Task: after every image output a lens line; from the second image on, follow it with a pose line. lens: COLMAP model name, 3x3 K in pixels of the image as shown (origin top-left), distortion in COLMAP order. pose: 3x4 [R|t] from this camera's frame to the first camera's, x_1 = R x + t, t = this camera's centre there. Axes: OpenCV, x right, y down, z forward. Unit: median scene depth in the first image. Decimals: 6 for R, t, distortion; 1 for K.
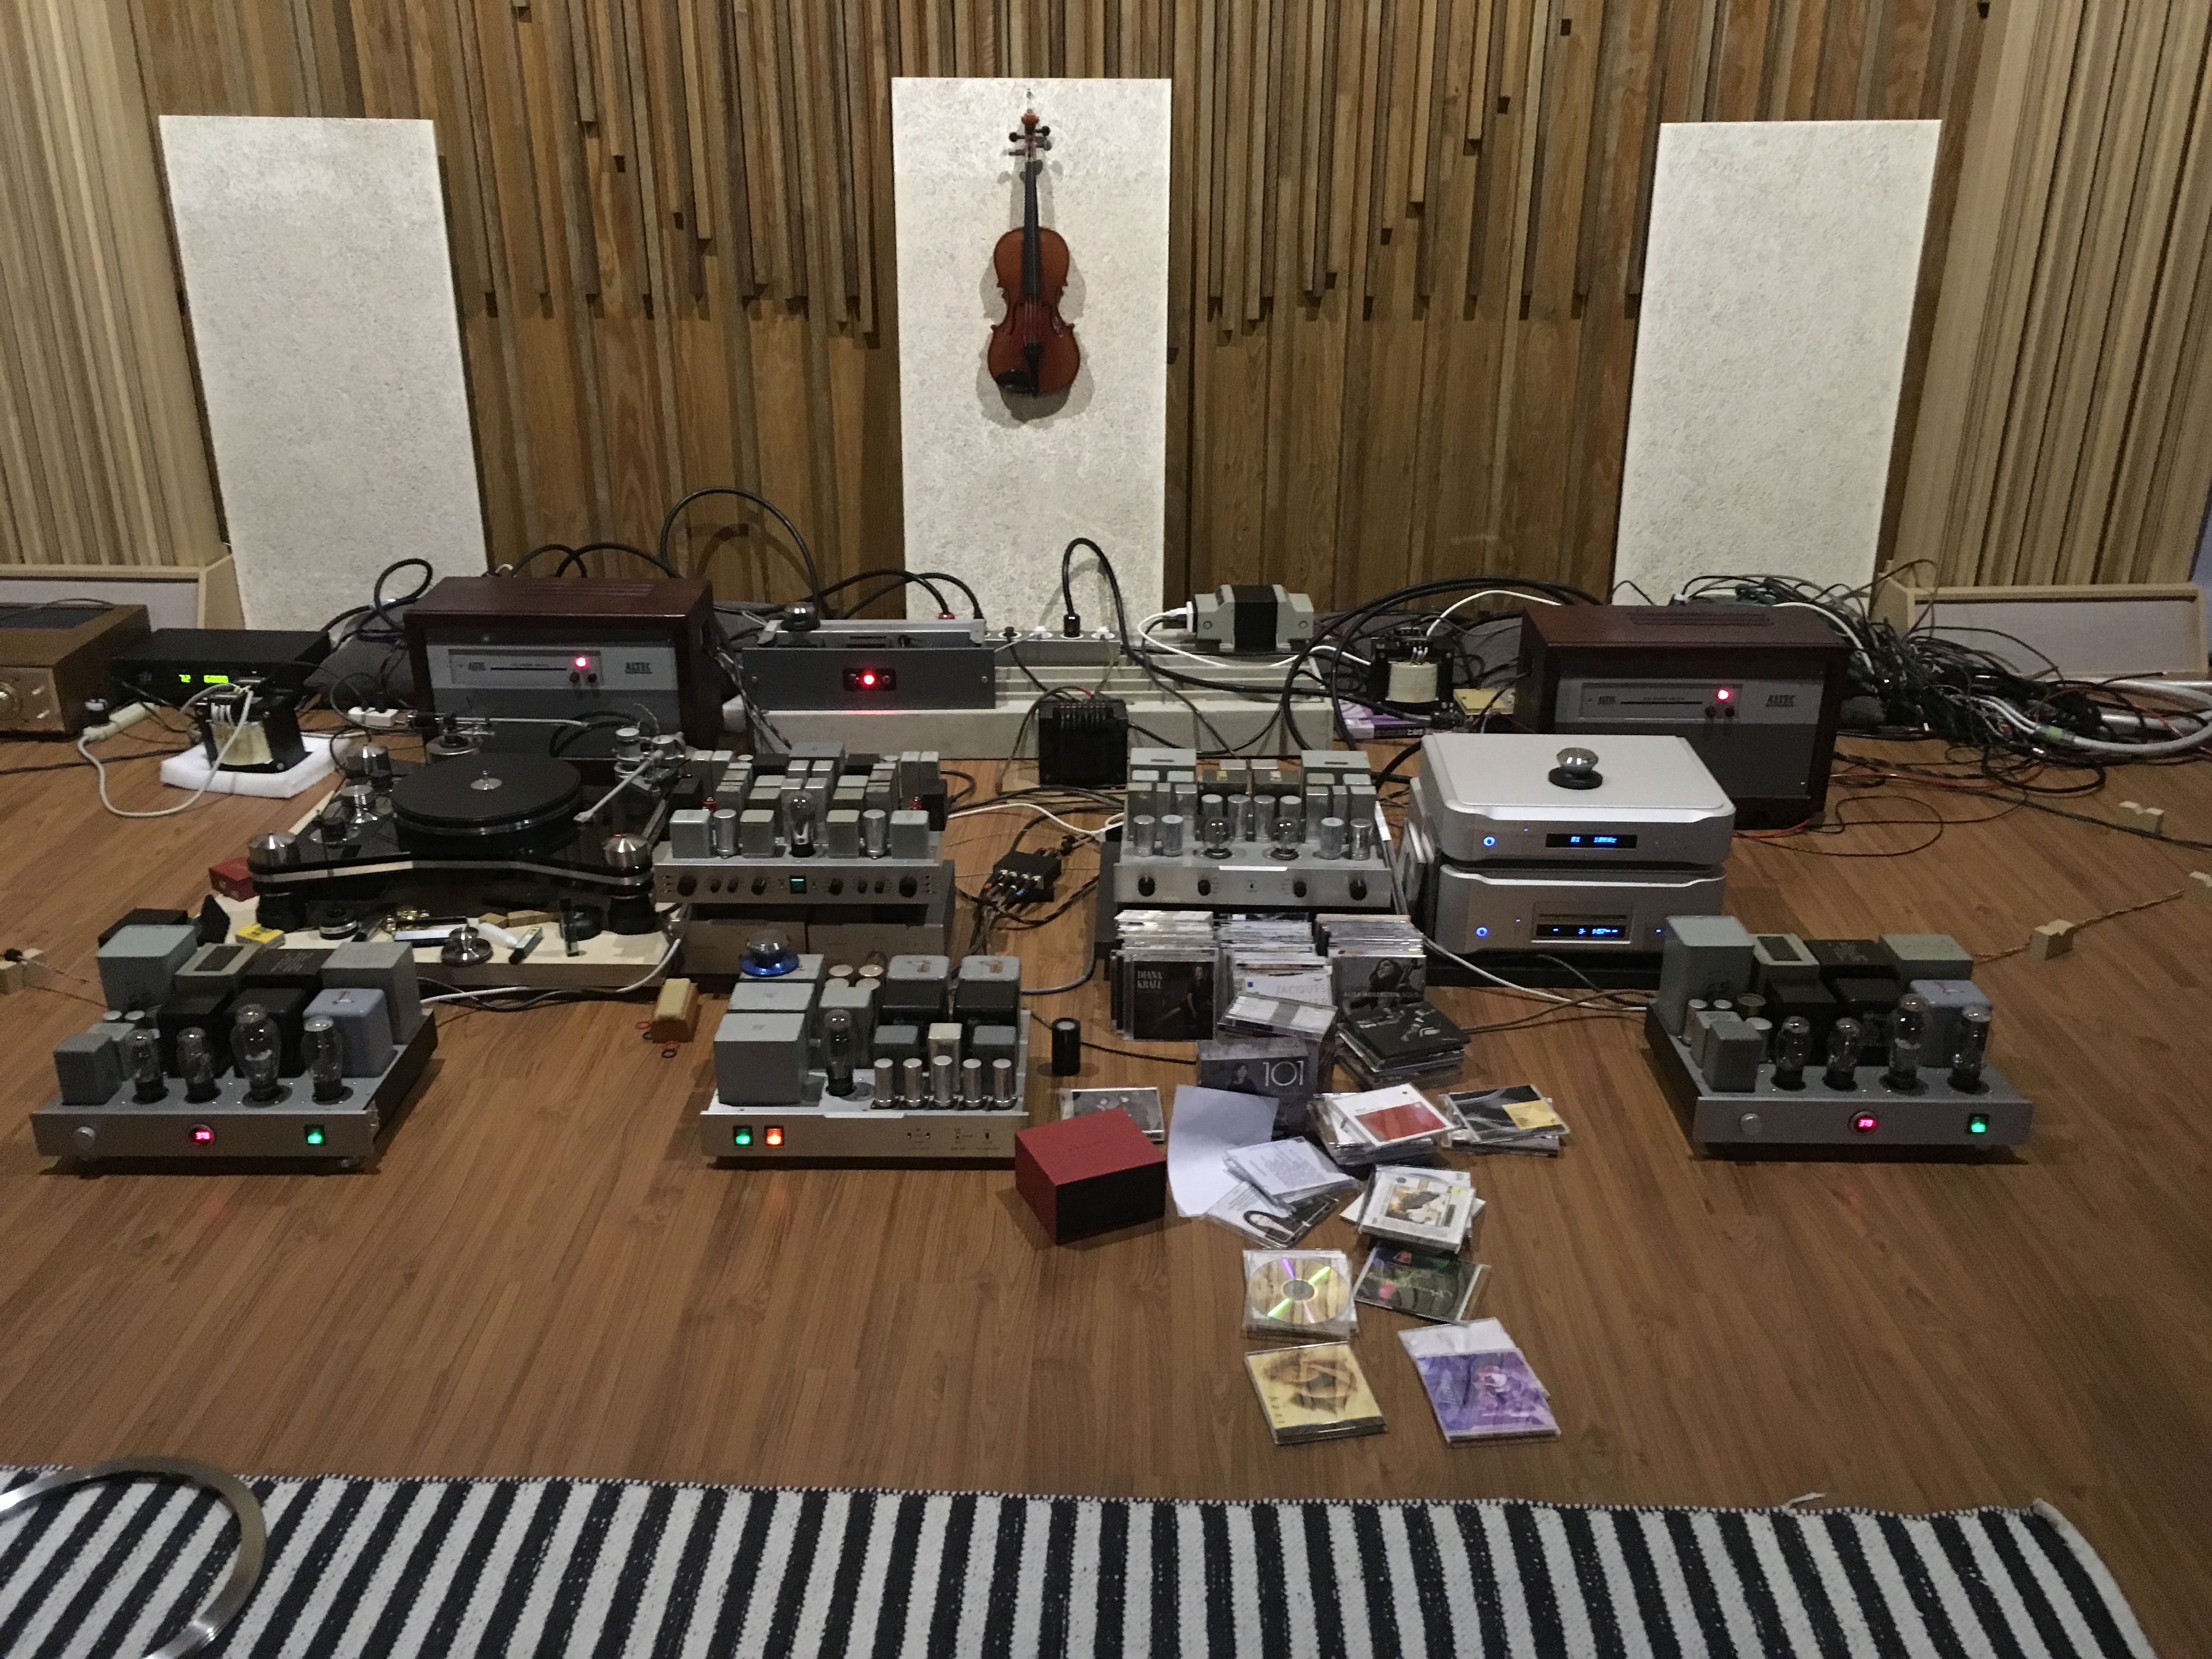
lens RADIAL K [[1892.9, 0, 1106.0], [0, 1892.9, 829.5], [0, 0, 1]] dist [0.046157, -0.014531]
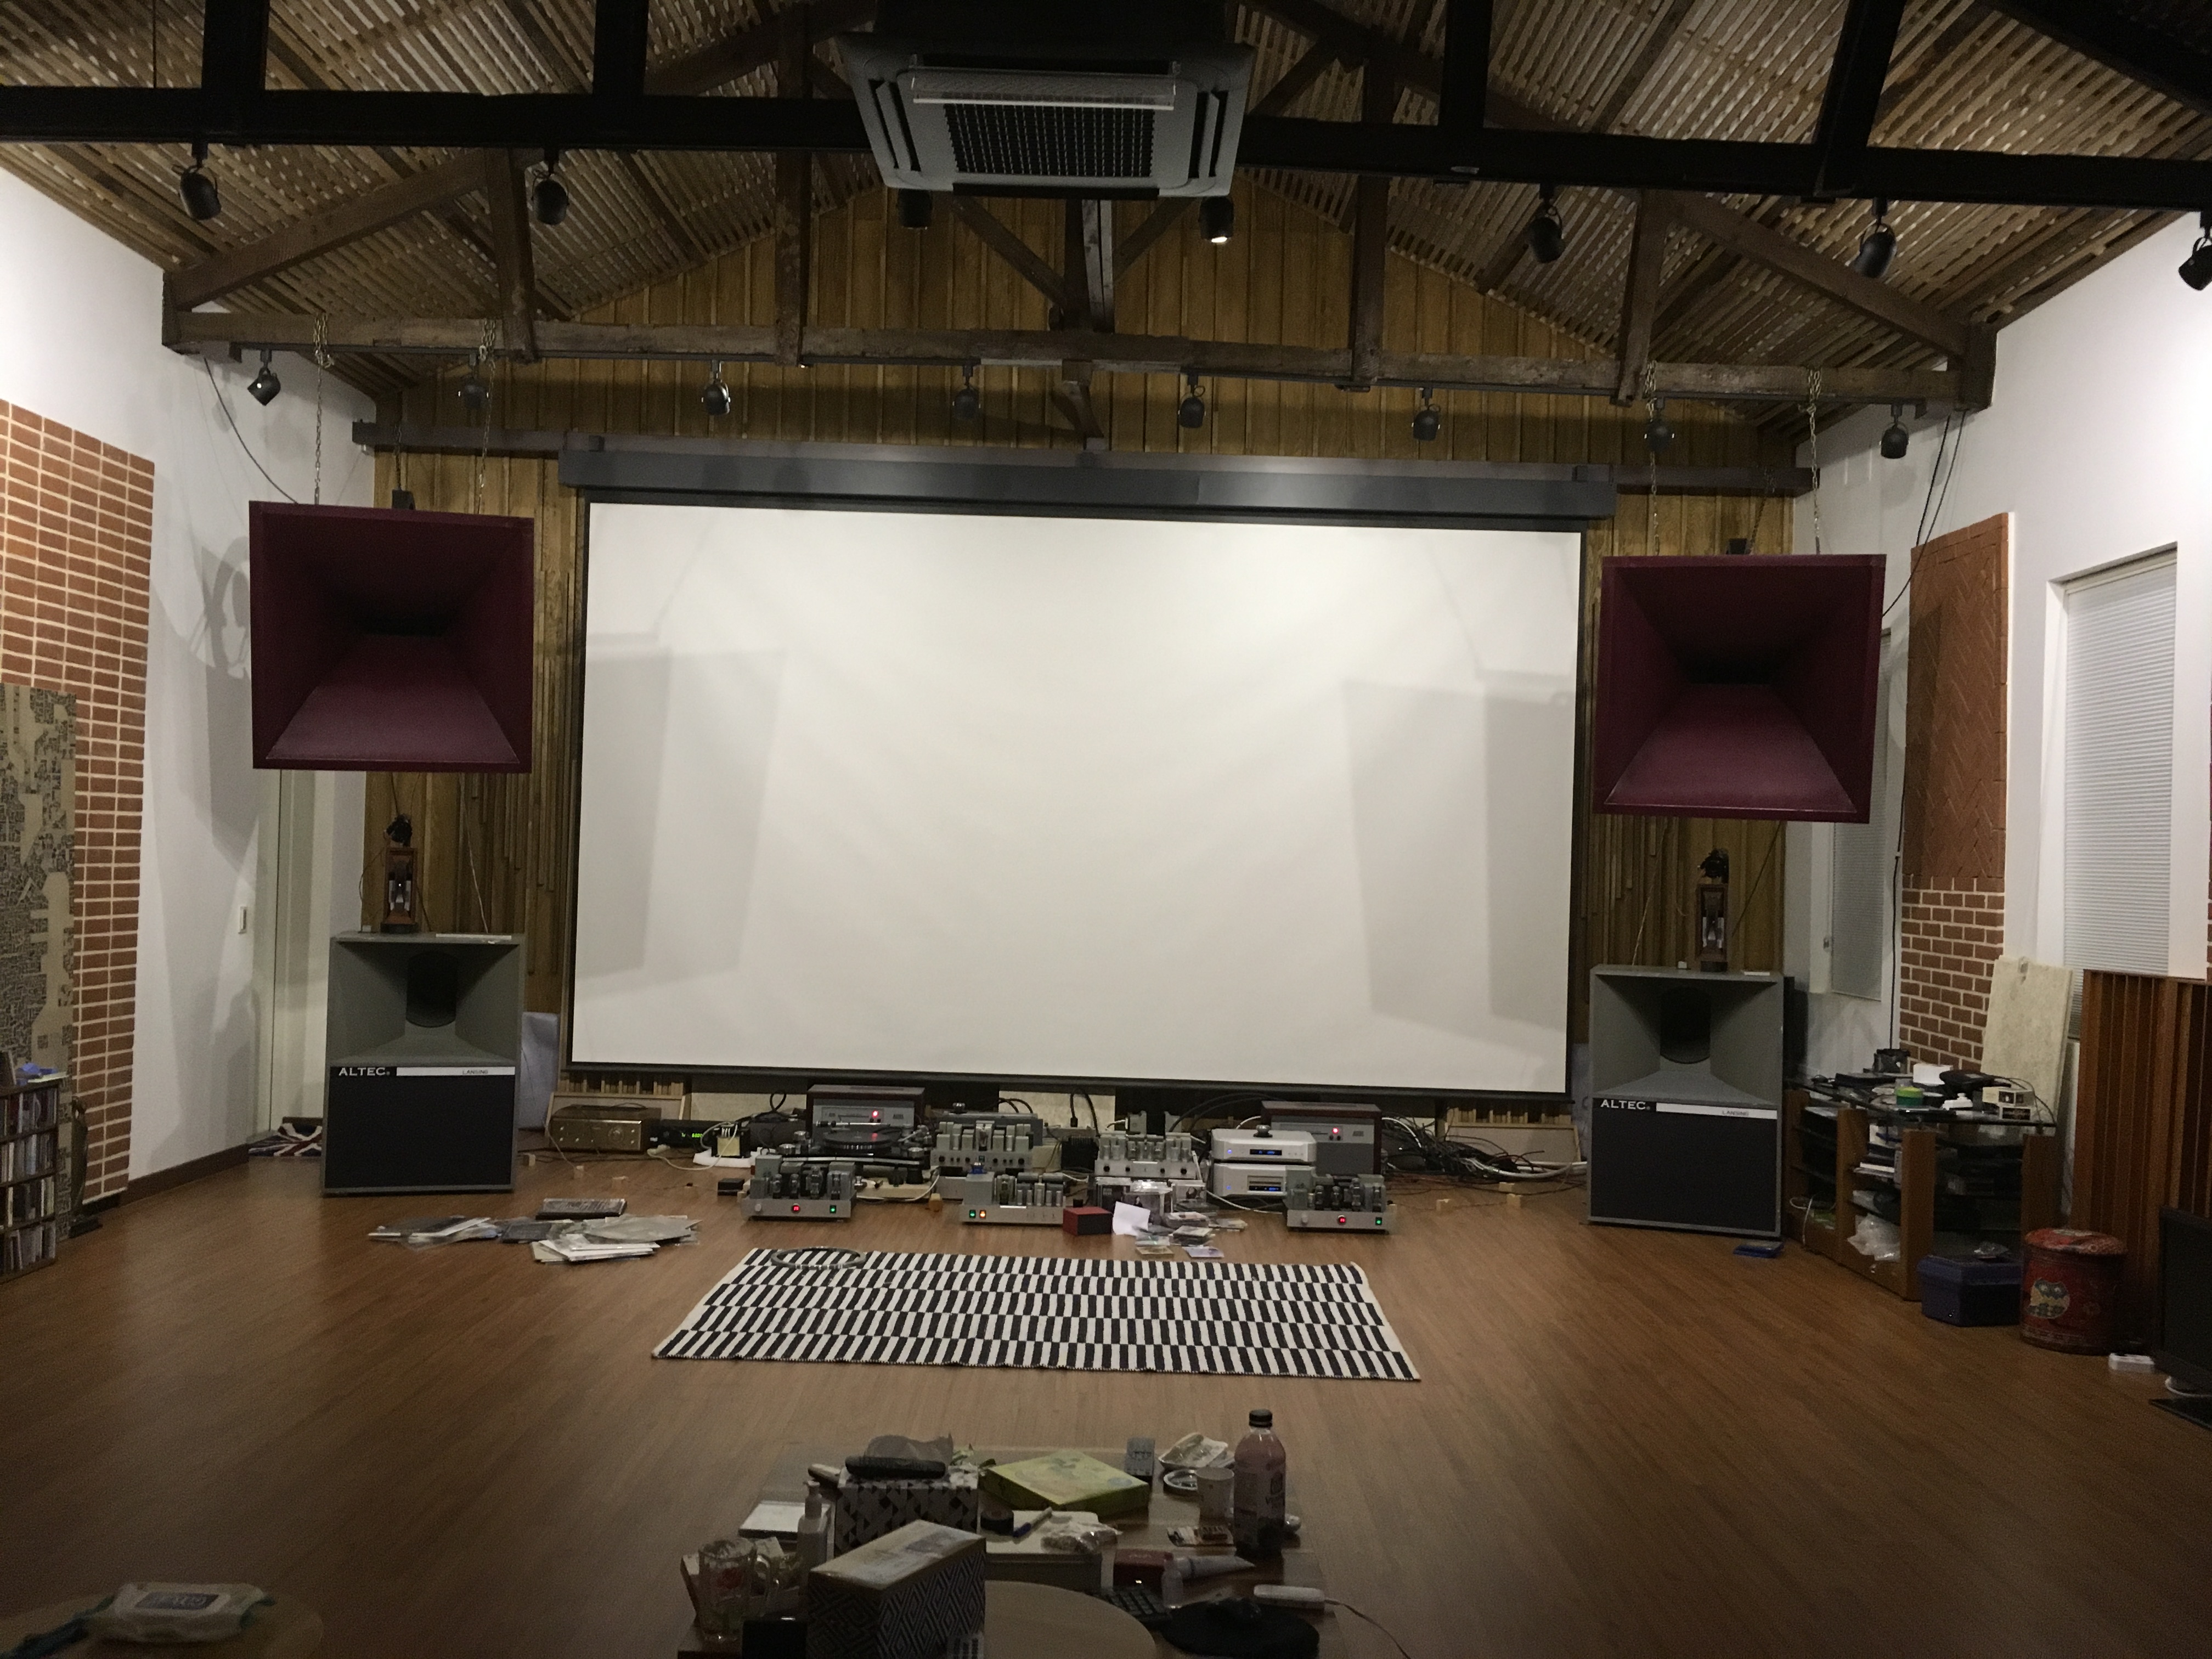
lens RADIAL K [[1901.8, 0, 1107.4], [0, 1901.8, 832.7], [0, 0, 1]] dist [0.054710, -0.014013]
pose [[0.999448, 0.027514, 0.018631, -0.030412], [-0.017347, 0.910260, -0.413674, 0.530996], [-0.028341, 0.413122, 0.910235, -1.243921]]
